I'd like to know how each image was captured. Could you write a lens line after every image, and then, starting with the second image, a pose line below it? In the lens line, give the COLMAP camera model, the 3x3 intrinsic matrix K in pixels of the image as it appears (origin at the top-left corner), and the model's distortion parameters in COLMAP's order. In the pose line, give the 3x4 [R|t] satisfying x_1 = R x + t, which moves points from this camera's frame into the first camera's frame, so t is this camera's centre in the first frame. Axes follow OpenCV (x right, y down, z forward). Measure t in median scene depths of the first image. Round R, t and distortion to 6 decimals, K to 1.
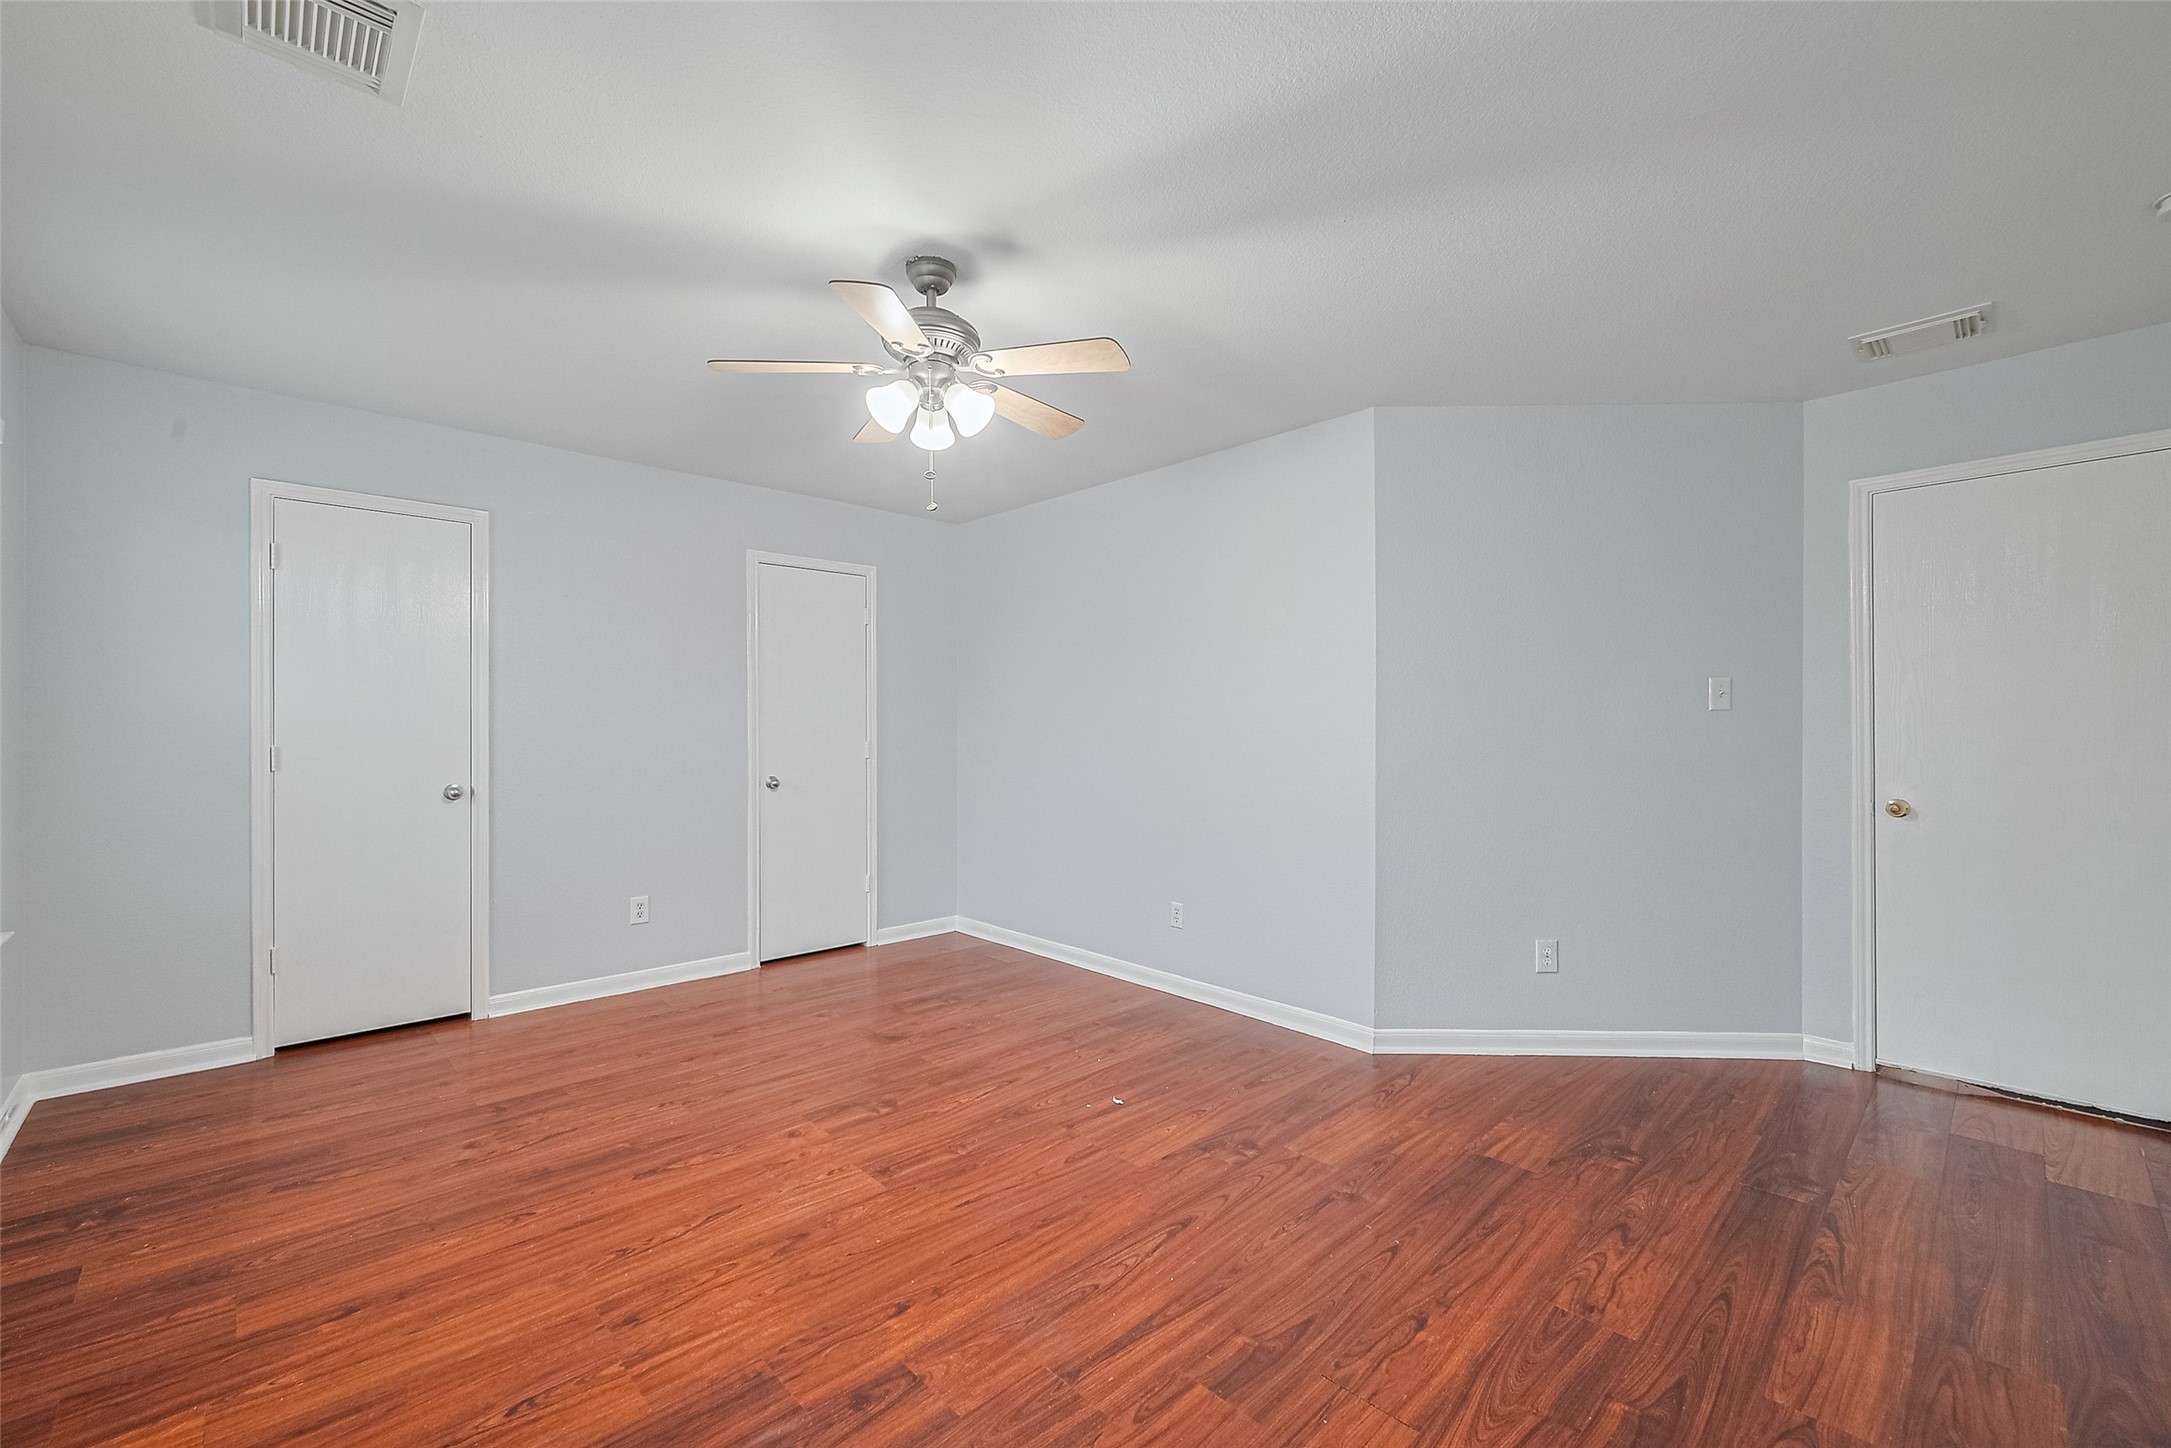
lens RADIAL K [[886.4, 0, 1088.9], [0, 886.4, 717.8], [0, 0, 1]] dist [0.002560, 0.000036]
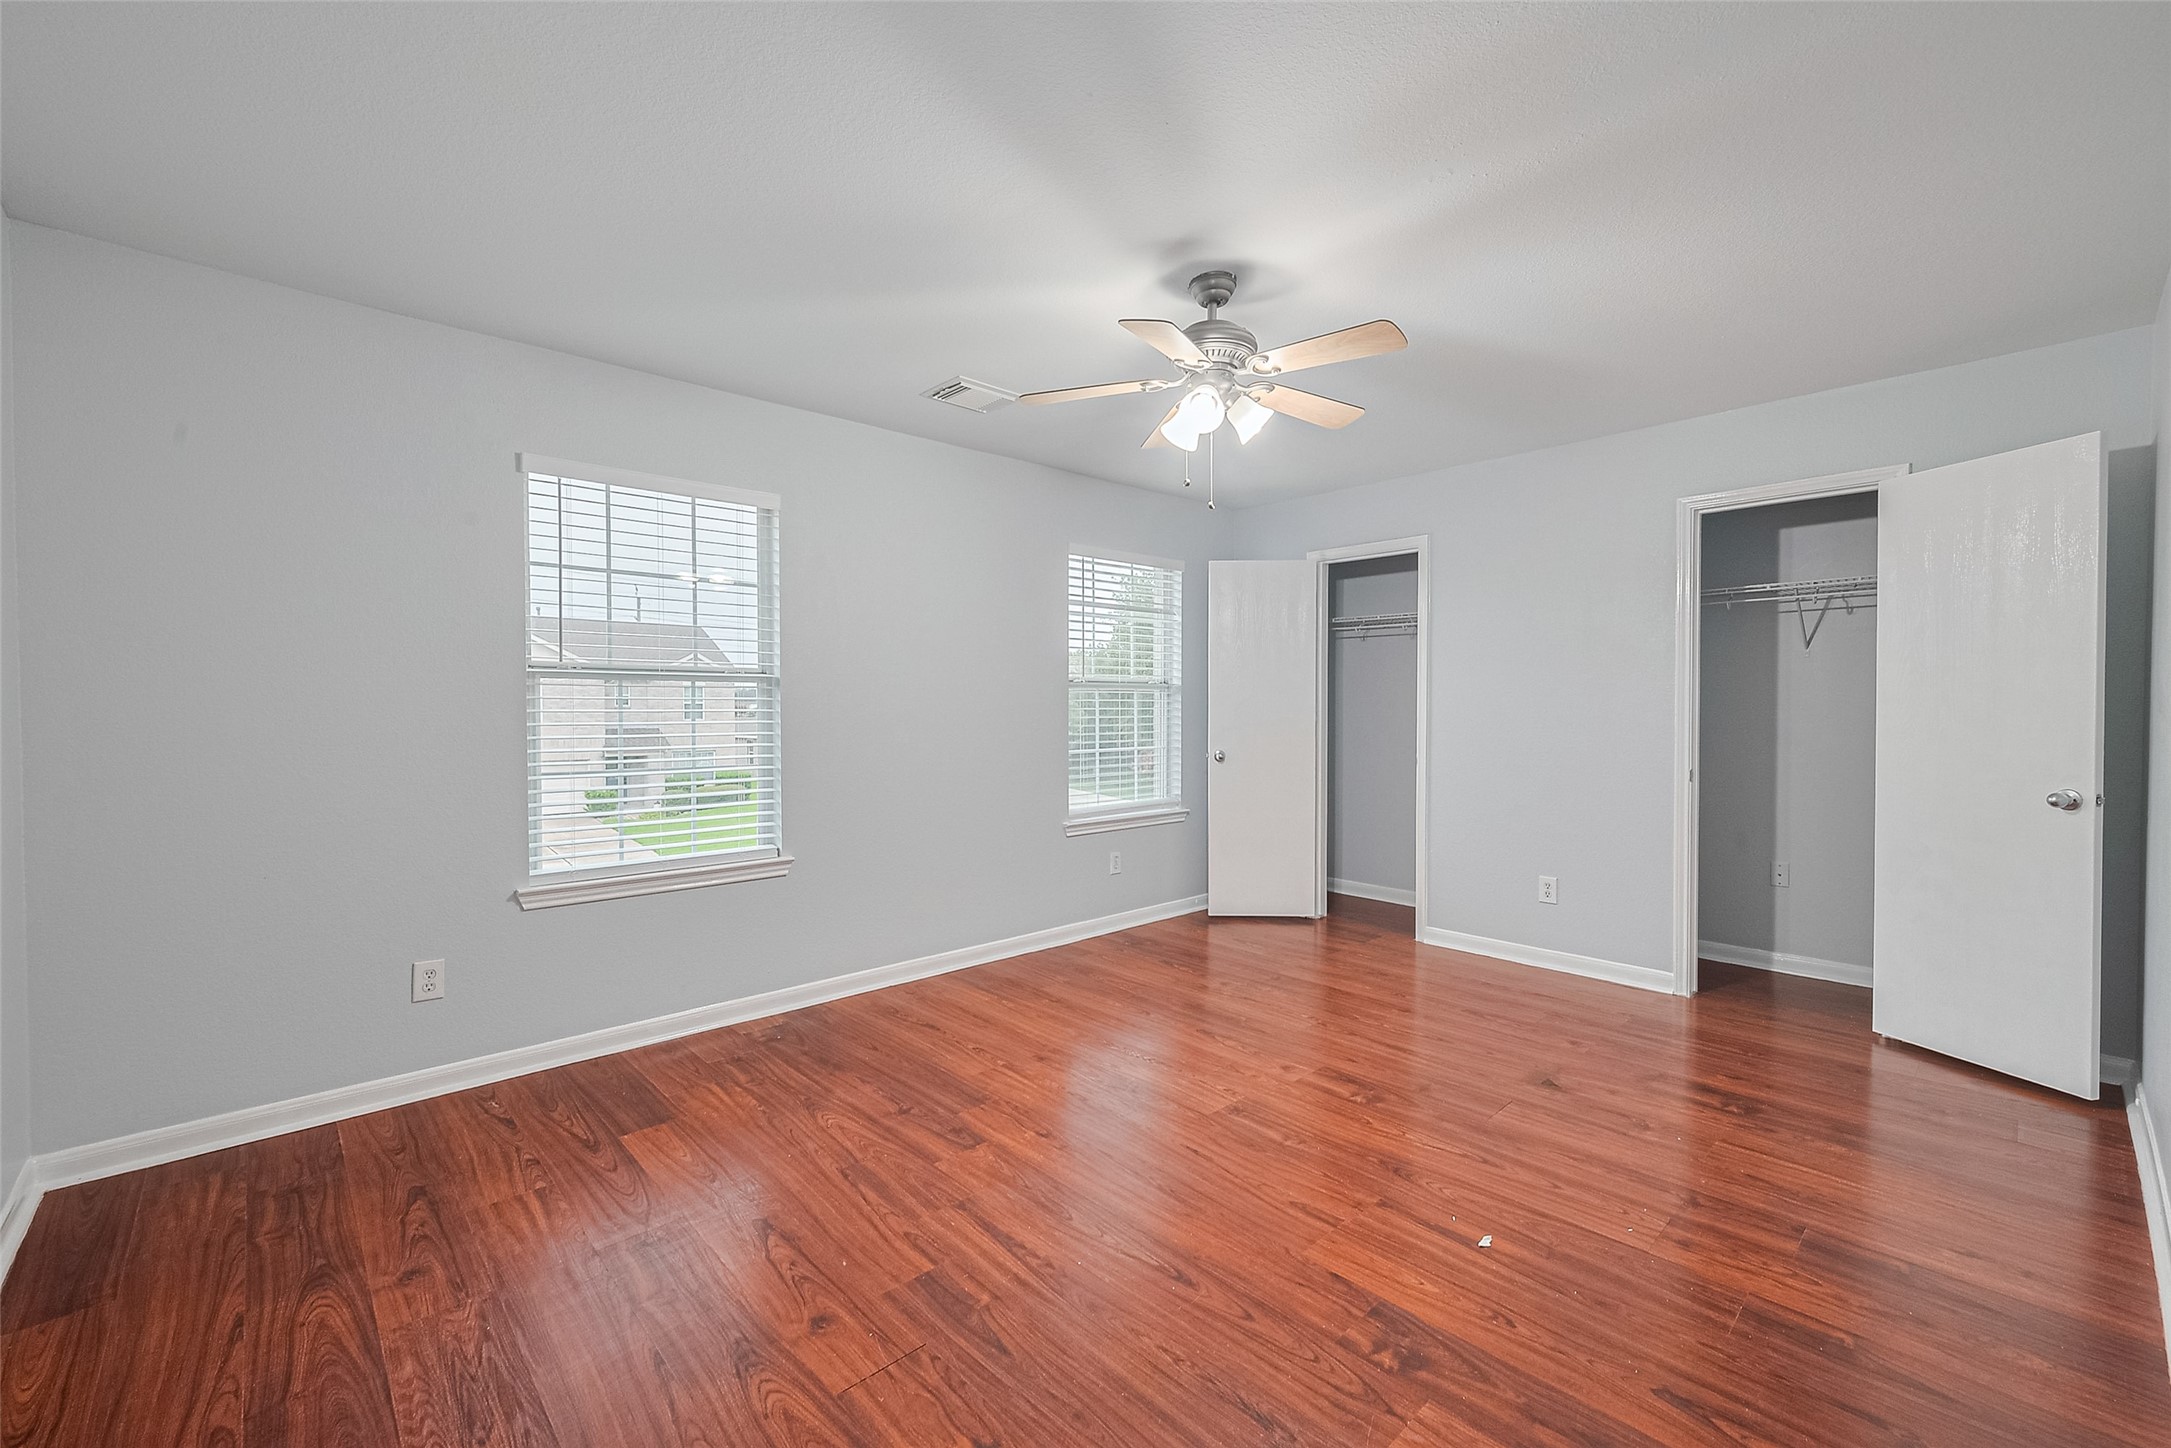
lens RADIAL K [[886.4, 0, 1088.6], [0, 886.4, 724.1], [0, 0, 1]] dist [0.002560, 0.000036]
pose [[-0.008256, 0.017911, -0.999805, 0.815414], [0.010327, 0.999788, 0.017825, 0.004296], [0.999913, -0.010177, -0.008440, 0.770219]]
